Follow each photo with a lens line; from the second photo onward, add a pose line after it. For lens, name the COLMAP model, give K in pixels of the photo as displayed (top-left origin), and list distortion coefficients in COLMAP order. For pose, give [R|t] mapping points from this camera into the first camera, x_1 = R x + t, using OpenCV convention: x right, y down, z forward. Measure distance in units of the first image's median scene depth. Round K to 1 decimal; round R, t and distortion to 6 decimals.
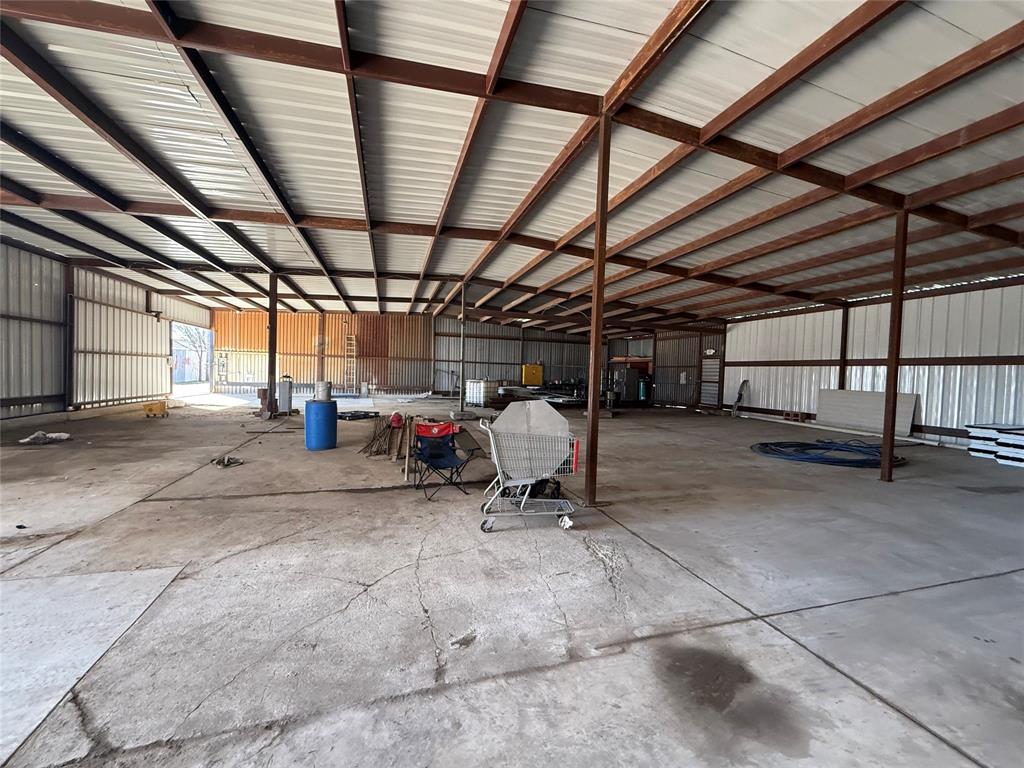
lens RADIAL K [[408.4, 0, 510.0], [0, 408.4, 383.8], [0, 0, 1]] dist [-0.000307, 0.000397]
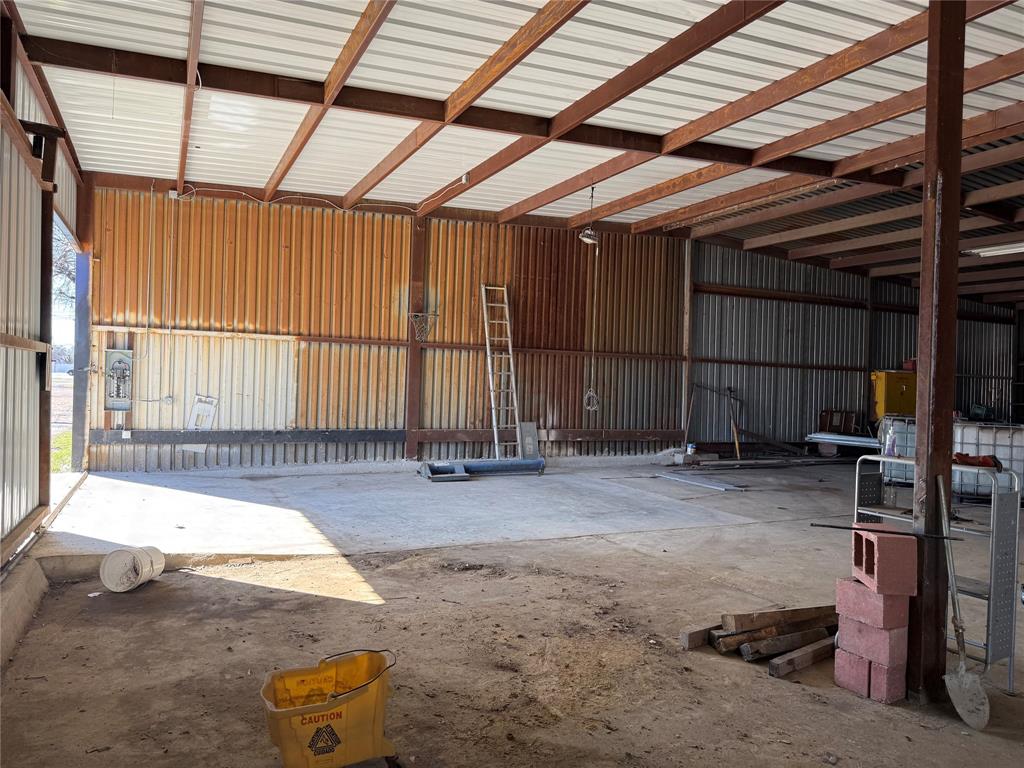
lens RADIAL K [[722.1, 0, 520.4], [0, 722.1, 378.9], [0, 0, 1]] dist [0.054722, -0.067740]
pose [[0.986446, 0.000720, 0.164082, -1.296318], [0.002660, 0.999789, -0.020380, -0.078813], [-0.164062, 0.020540, 0.986236, 1.128357]]
